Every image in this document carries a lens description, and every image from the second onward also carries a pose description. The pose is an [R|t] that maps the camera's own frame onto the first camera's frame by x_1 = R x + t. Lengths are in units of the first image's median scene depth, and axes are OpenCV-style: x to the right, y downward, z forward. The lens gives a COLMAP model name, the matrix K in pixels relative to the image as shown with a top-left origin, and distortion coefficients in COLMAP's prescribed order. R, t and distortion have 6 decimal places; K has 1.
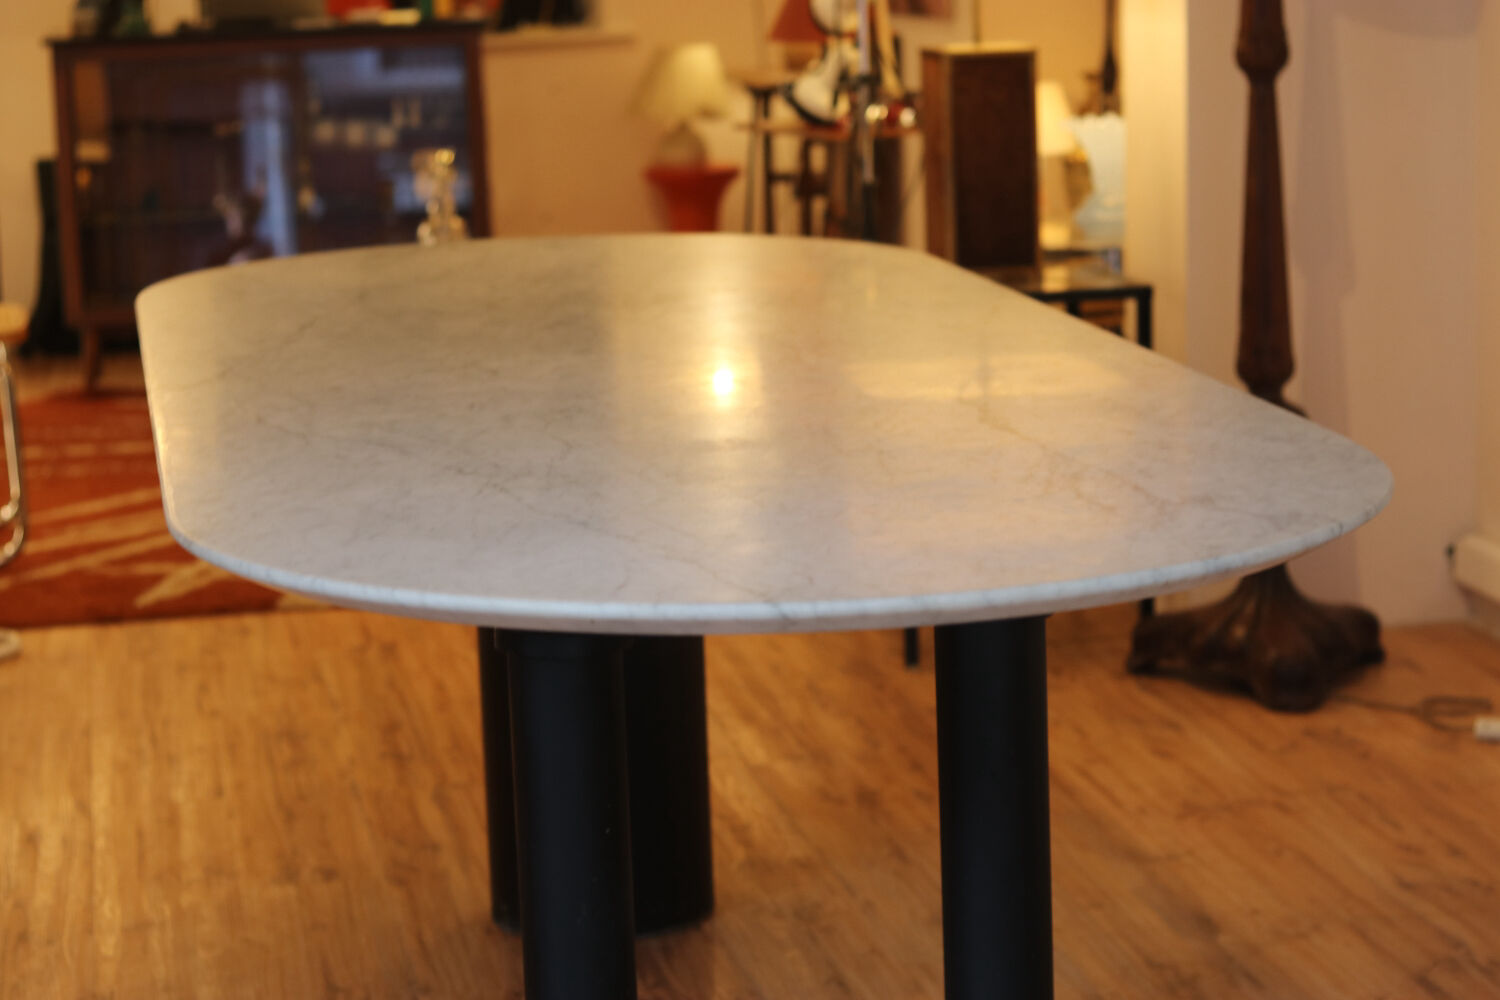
lens RADIAL K [[3536.3, 0, 750.0], [0, 3536.3, 500.0], [0, 0, 1]] dist [-0.068337, -0.482748]
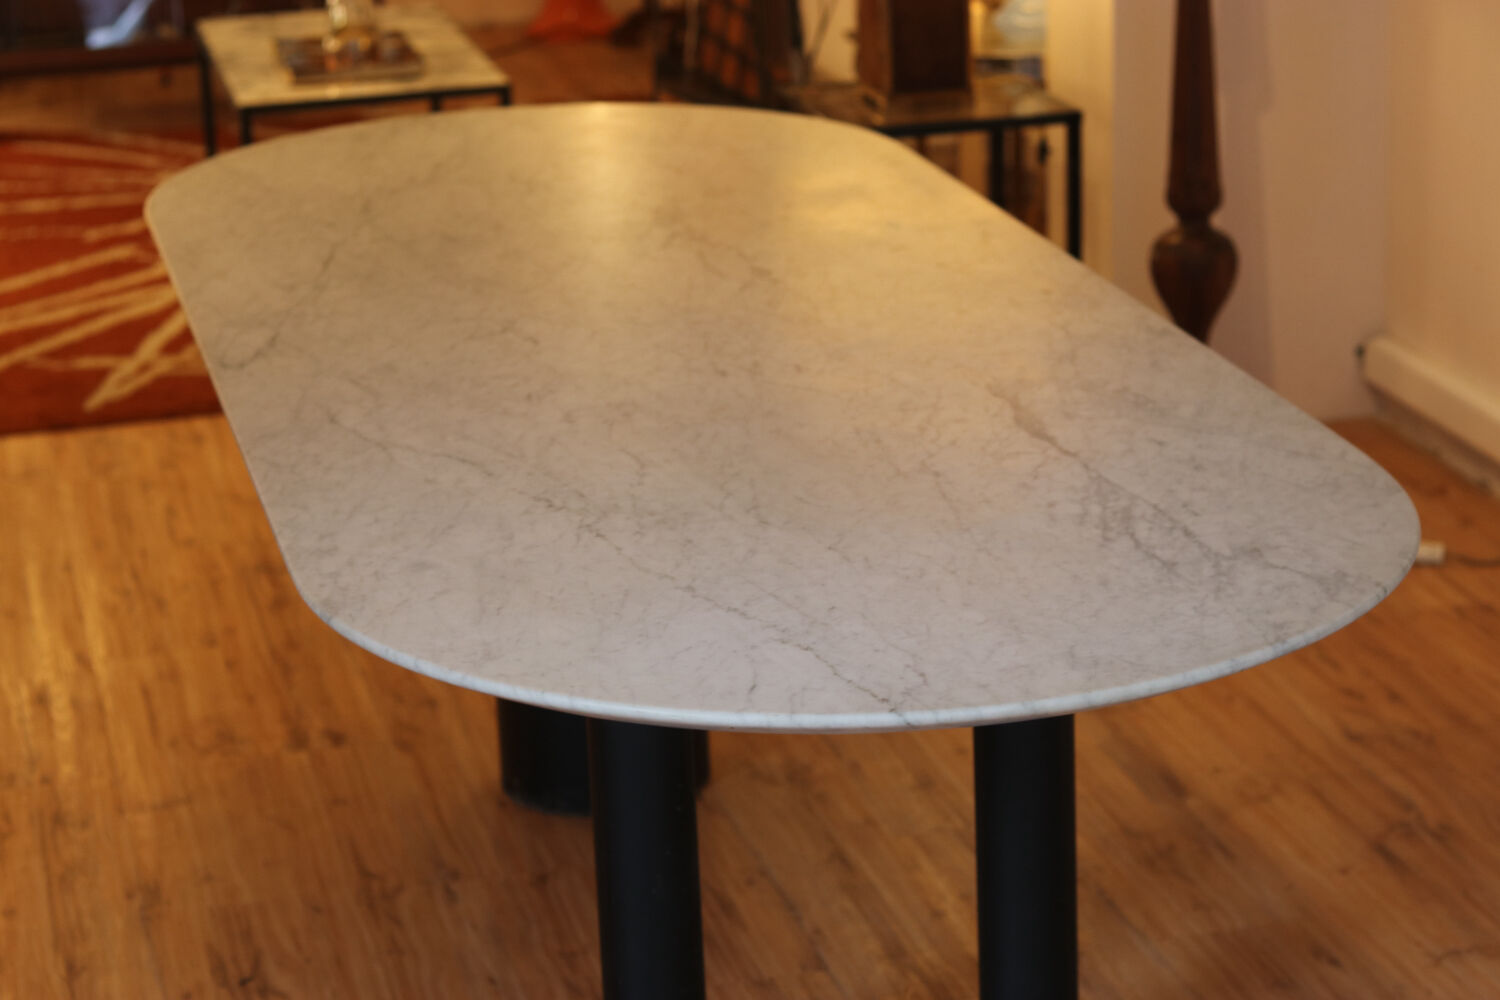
lens RADIAL K [[3536.3, 0, 750.0], [0, 3536.3, 500.0], [0, 0, 1]] dist [-0.068337, -0.482748]
pose [[0.998174, -0.021652, 0.056382, -0.049641], [0.014550, 0.992244, 0.123452, -0.085799], [-0.058618, -0.122407, 0.990747, -0.041793]]
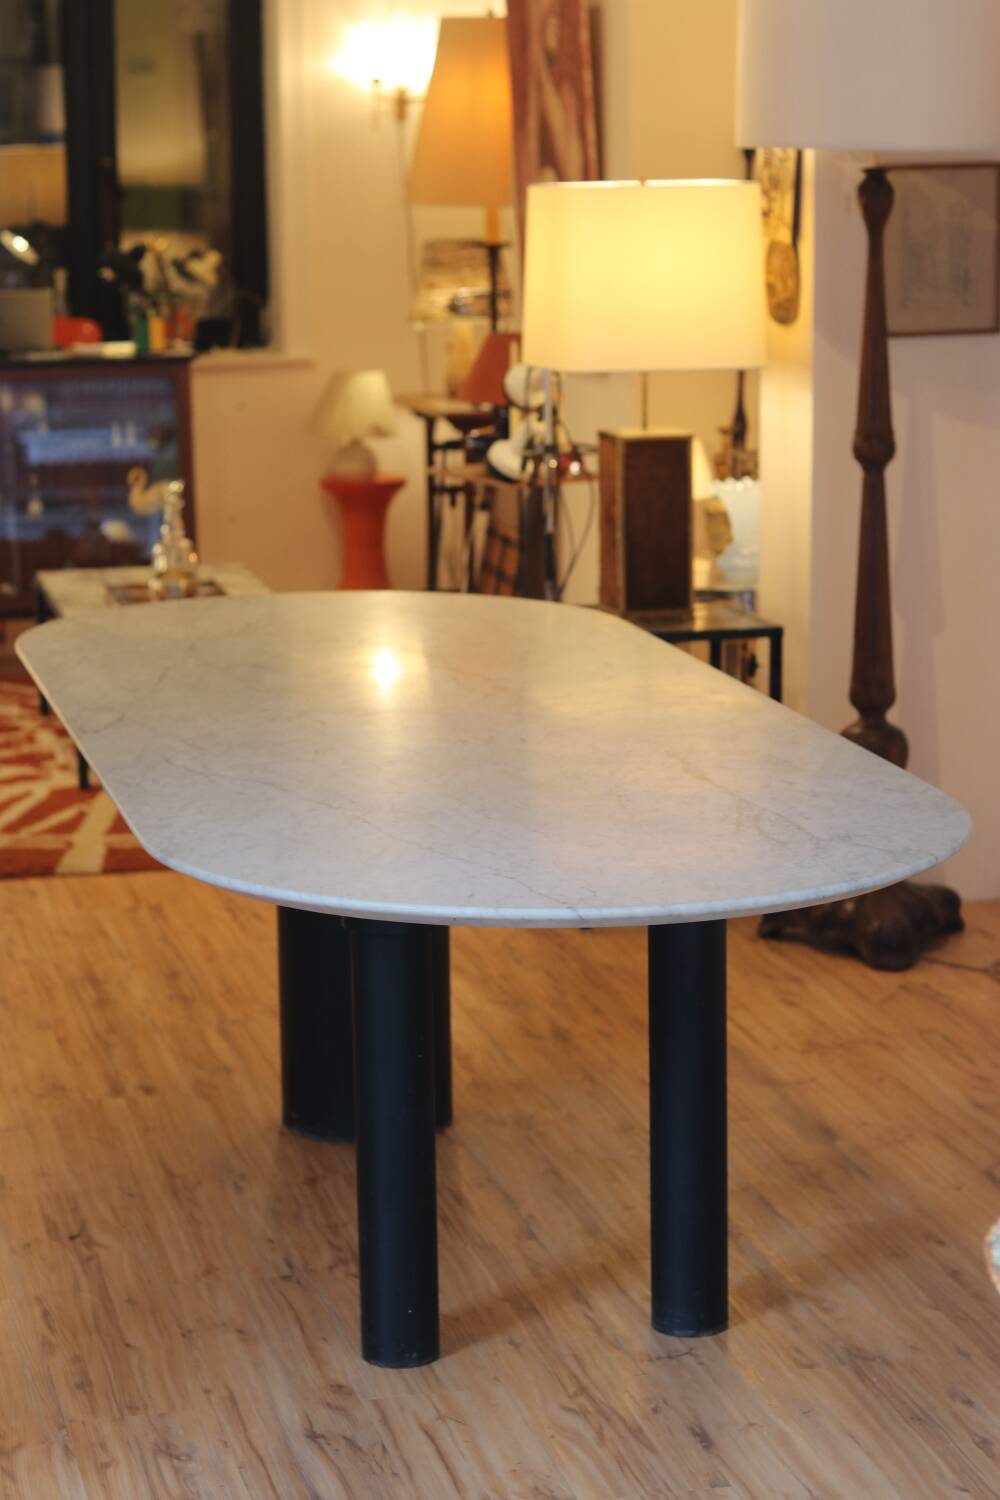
lens RADIAL K [[3536.3, 0, 500.0], [0, 3536.3, 750.0], [0, 0, 1]] dist [-0.068337, -0.482748]
pose [[0.998803, 0.013363, 0.047060, -0.049110], [-0.013535, 0.999903, 0.003346, -0.022366], [-0.047011, -0.003979, 0.998886, -0.270816]]
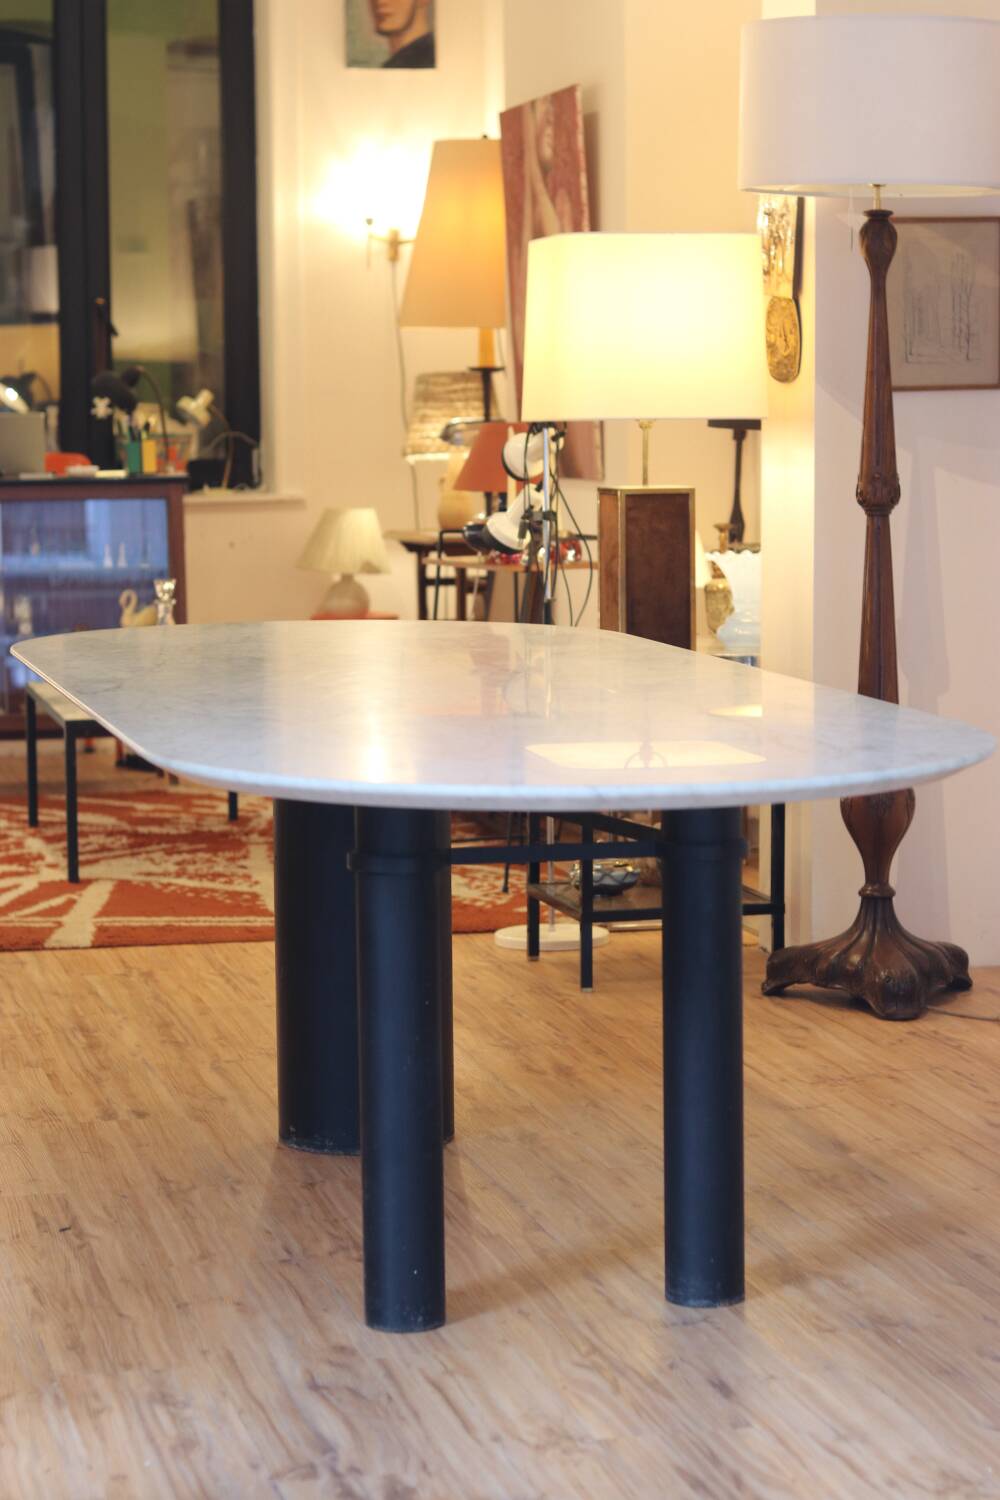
lens RADIAL K [[3522.9, 0, 500.0], [0, 3522.9, 750.0], [0, 0, 1]] dist [-0.071687, -0.382424]
pose [[0.998480, 0.019122, 0.051685, -0.054211], [-0.015310, 0.997203, -0.073156, 0.060944], [-0.052939, 0.072254, 0.995980, -0.240465]]
